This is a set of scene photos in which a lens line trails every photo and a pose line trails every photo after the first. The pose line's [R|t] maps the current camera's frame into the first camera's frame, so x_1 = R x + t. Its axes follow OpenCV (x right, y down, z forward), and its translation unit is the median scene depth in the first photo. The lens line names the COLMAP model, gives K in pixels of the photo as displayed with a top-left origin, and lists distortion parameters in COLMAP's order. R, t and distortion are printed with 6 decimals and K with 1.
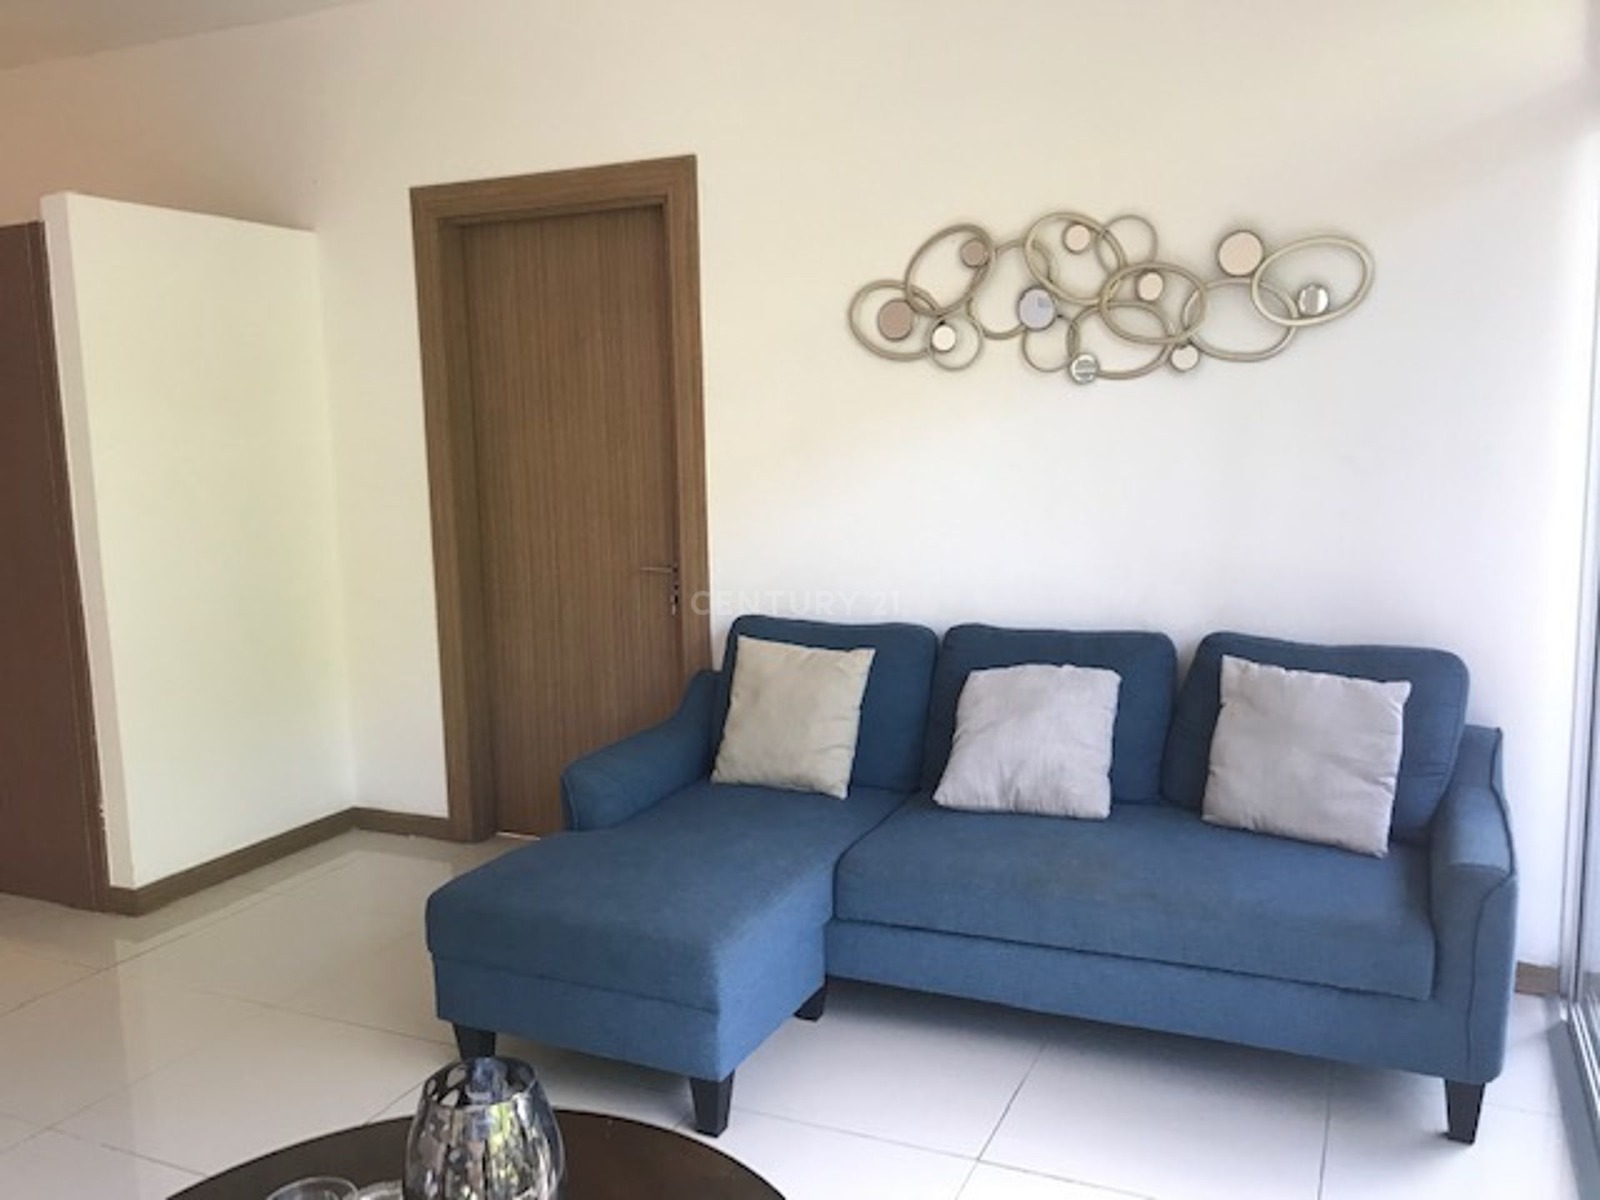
lens RADIAL K [[1295.3, 0, 796.4], [0, 1295.3, 607.1], [0, 0, 1]] dist [0.012091, 0.029051]
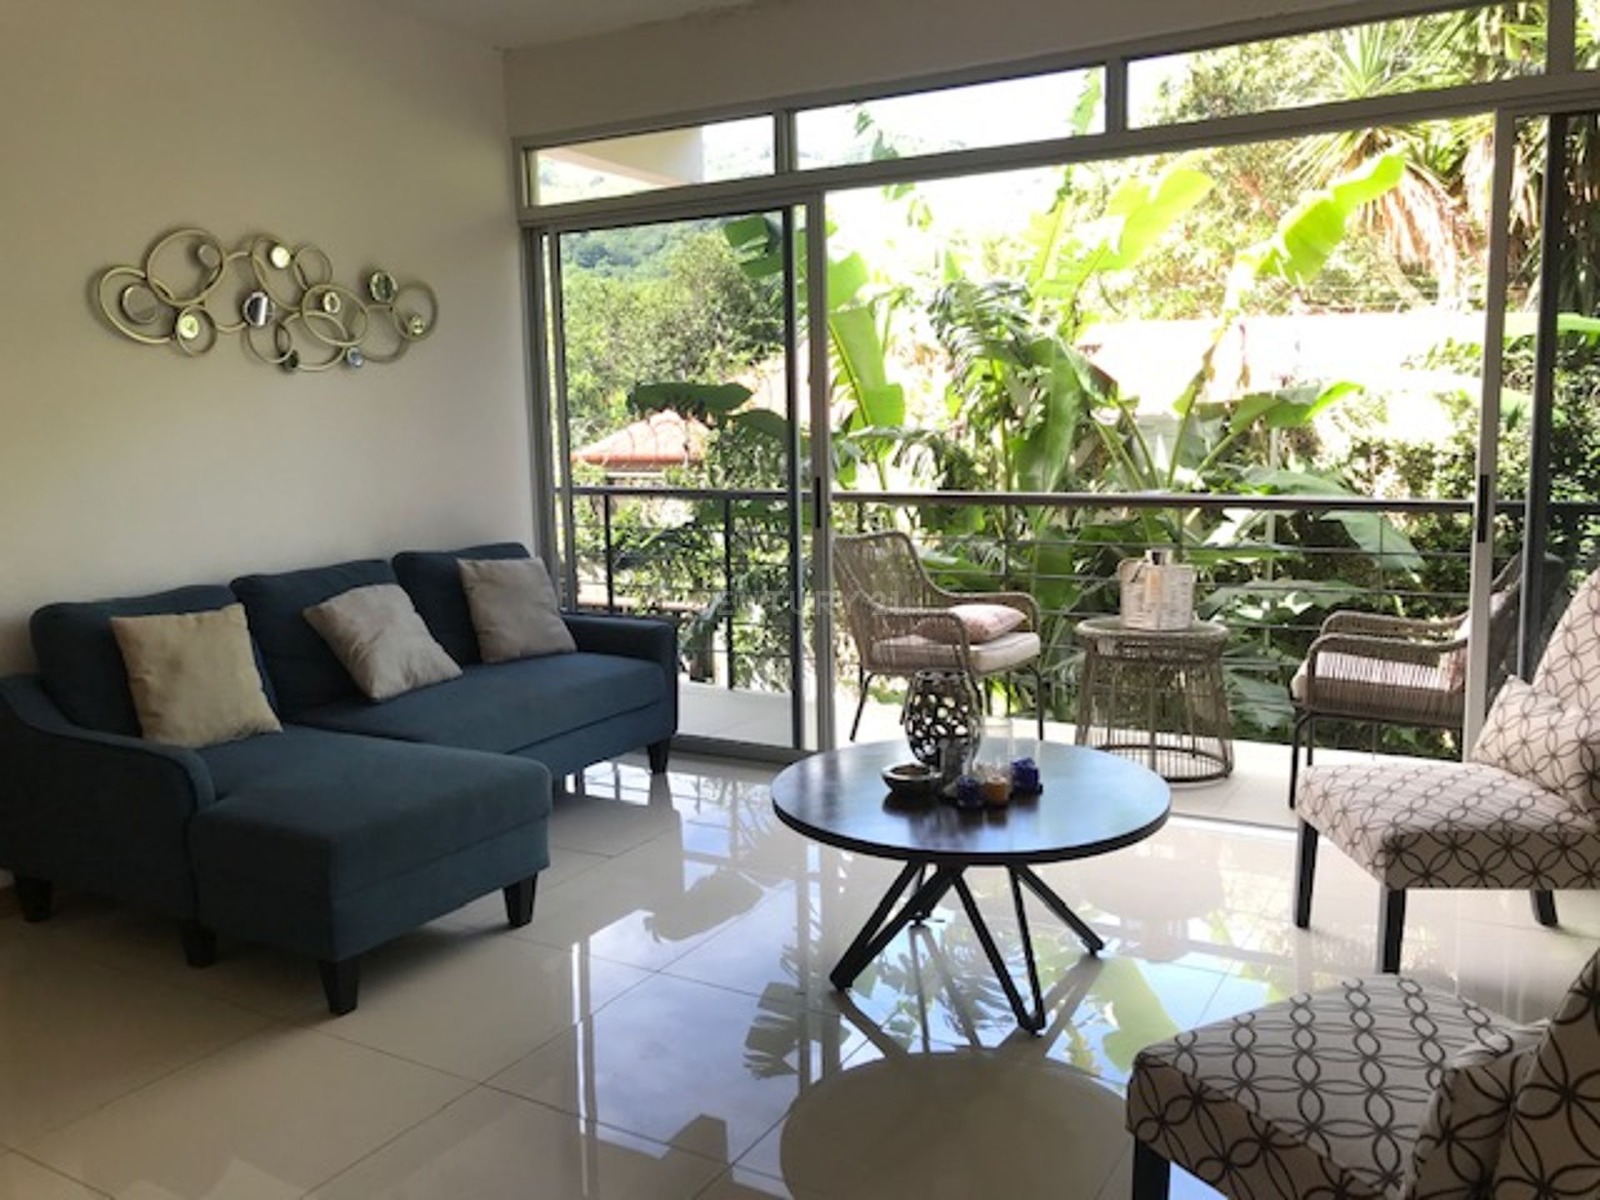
lens RADIAL K [[1295.3, 0, 783.7], [0, 1295.3, 599.6], [0, 0, 1]] dist [0.012091, 0.029051]
pose [[0.107790, -0.137590, 0.984607, -1.063190], [0.142842, 0.982244, 0.121623, -0.042800], [-0.983859, 0.127533, 0.125530, 0.411661]]
